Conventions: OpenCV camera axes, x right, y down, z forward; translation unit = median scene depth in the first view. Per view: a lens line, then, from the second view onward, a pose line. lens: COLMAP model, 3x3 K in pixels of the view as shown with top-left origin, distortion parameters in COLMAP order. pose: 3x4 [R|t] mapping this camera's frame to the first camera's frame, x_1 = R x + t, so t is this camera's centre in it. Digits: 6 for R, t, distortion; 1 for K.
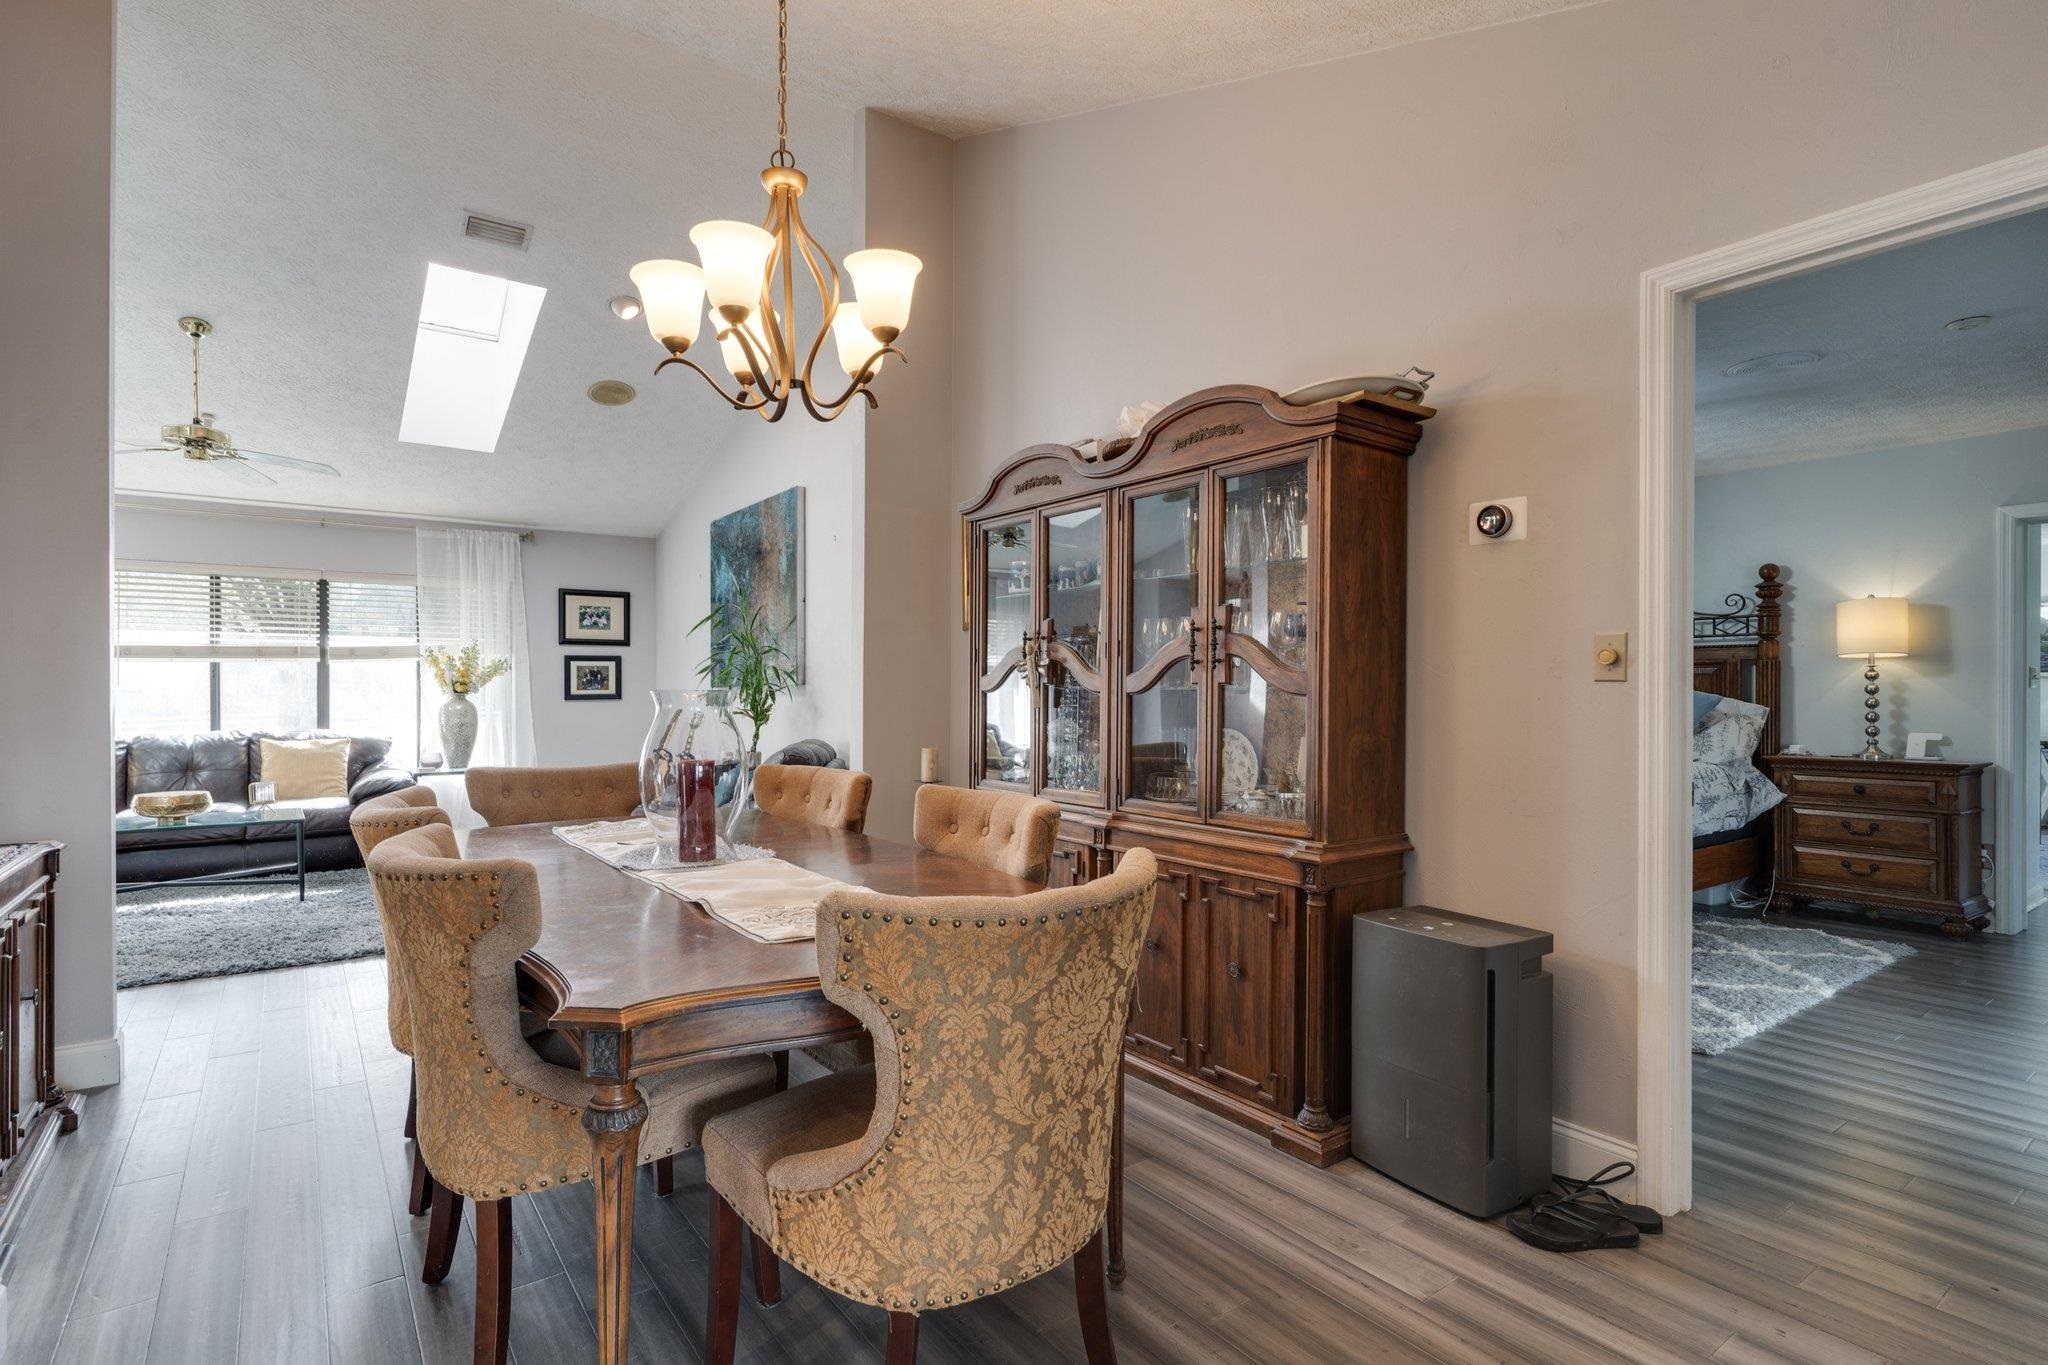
lens RADIAL K [[984.6, 0, 1013.1], [0, 984.6, 687.6], [0, 0, 1]] dist [-0.001514, -0.000495]
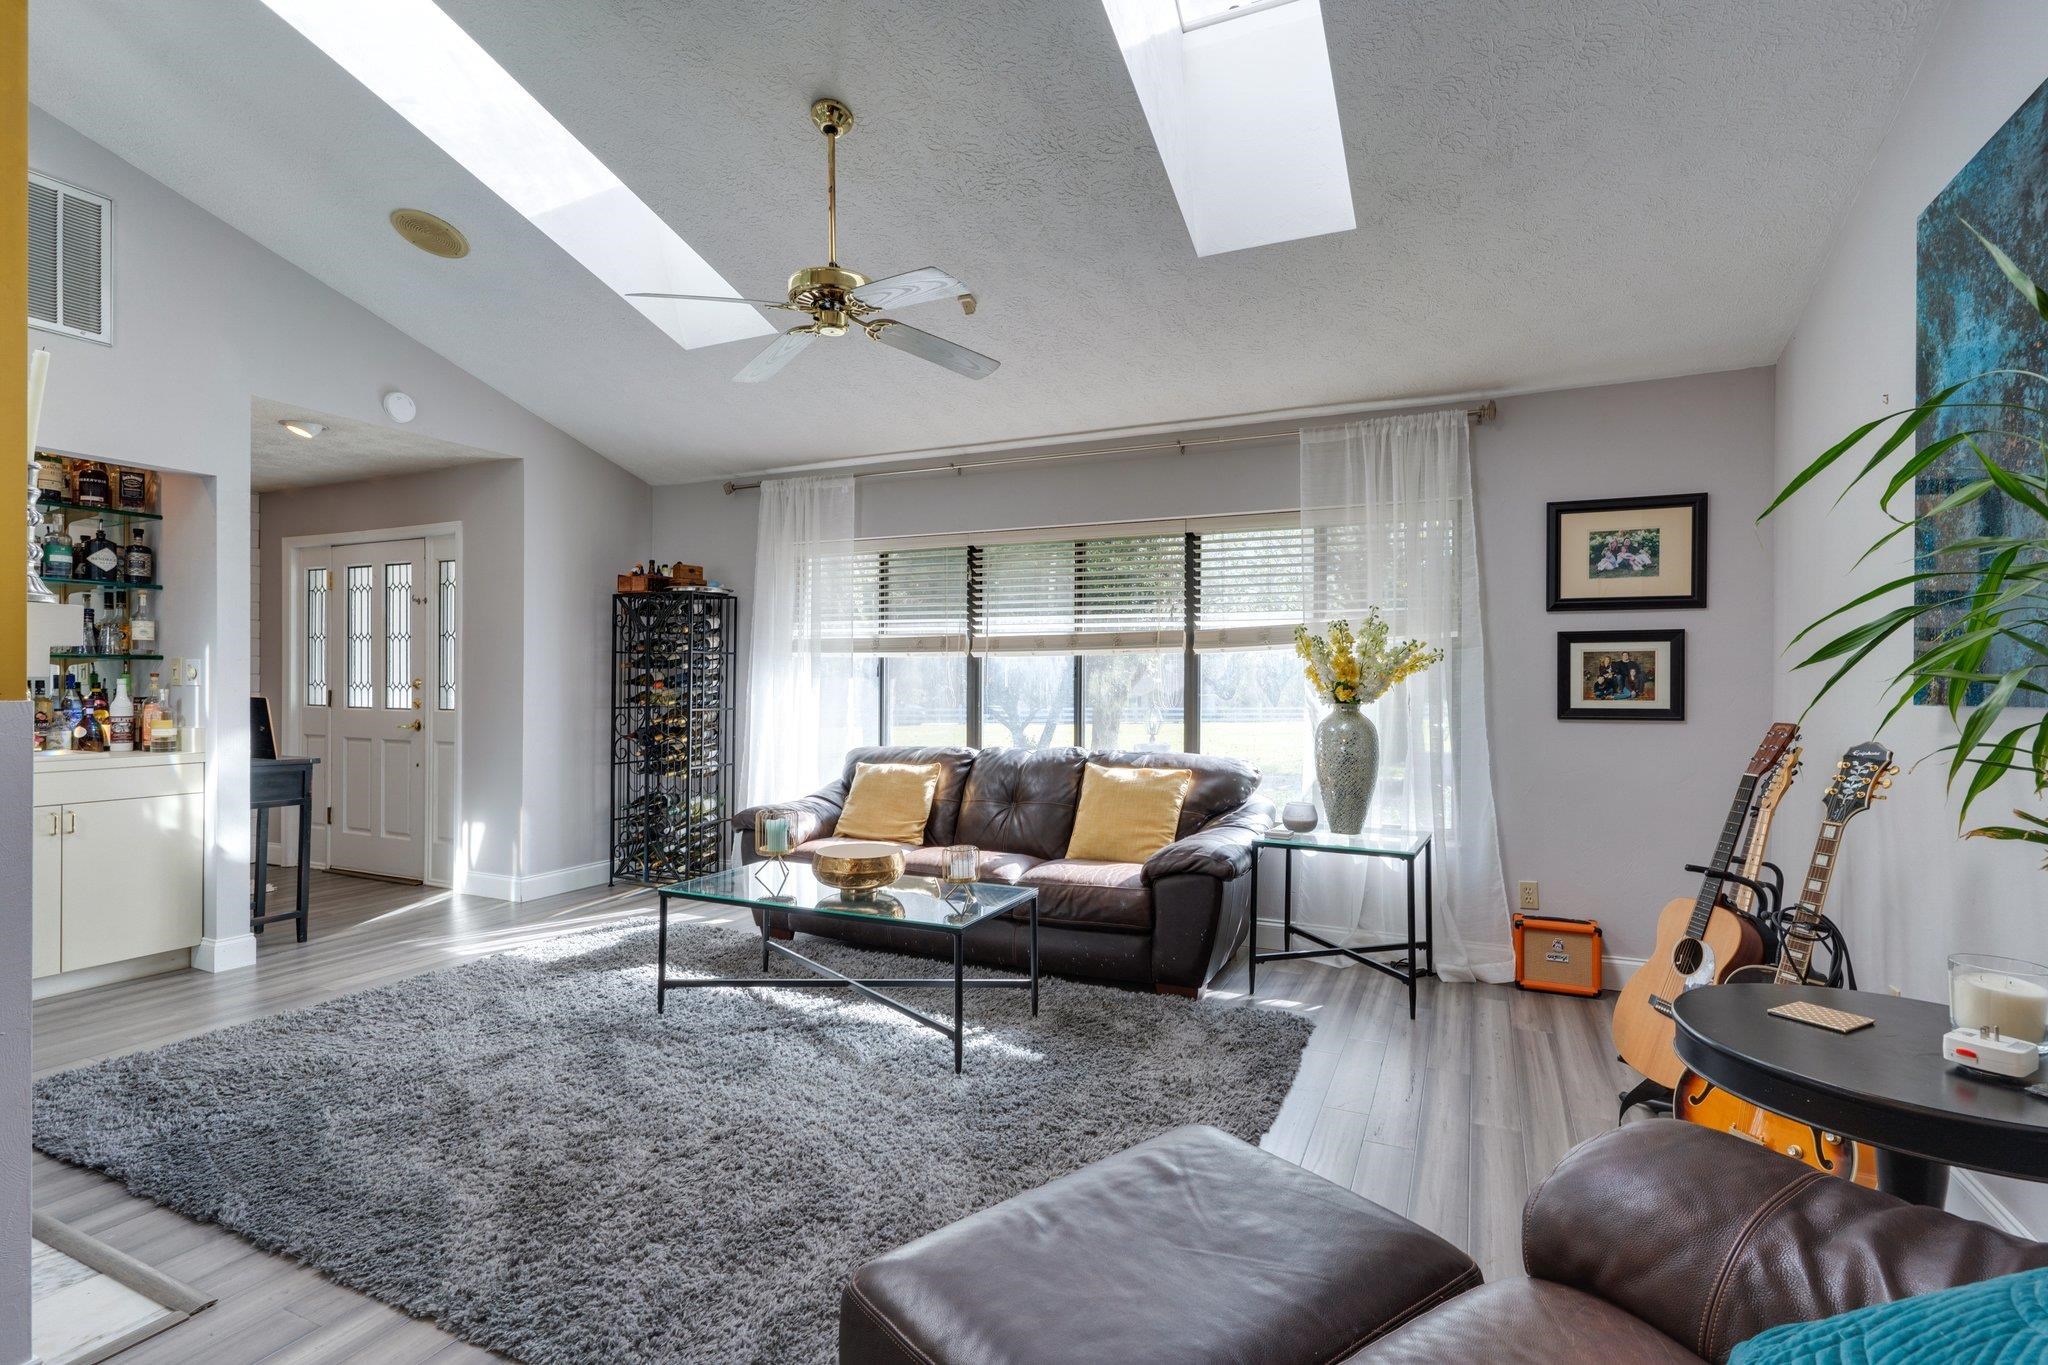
lens RADIAL K [[984.6, 0, 1007.2], [0, 984.6, 676.9], [0, 0, 1]] dist [-0.001514, -0.000495]
pose [[0.477937, 0.003090, -0.878389, -0.151999], [-0.006872, 0.999976, -0.000221, -0.007663], [0.878367, 0.006142, 0.477947, 0.537423]]
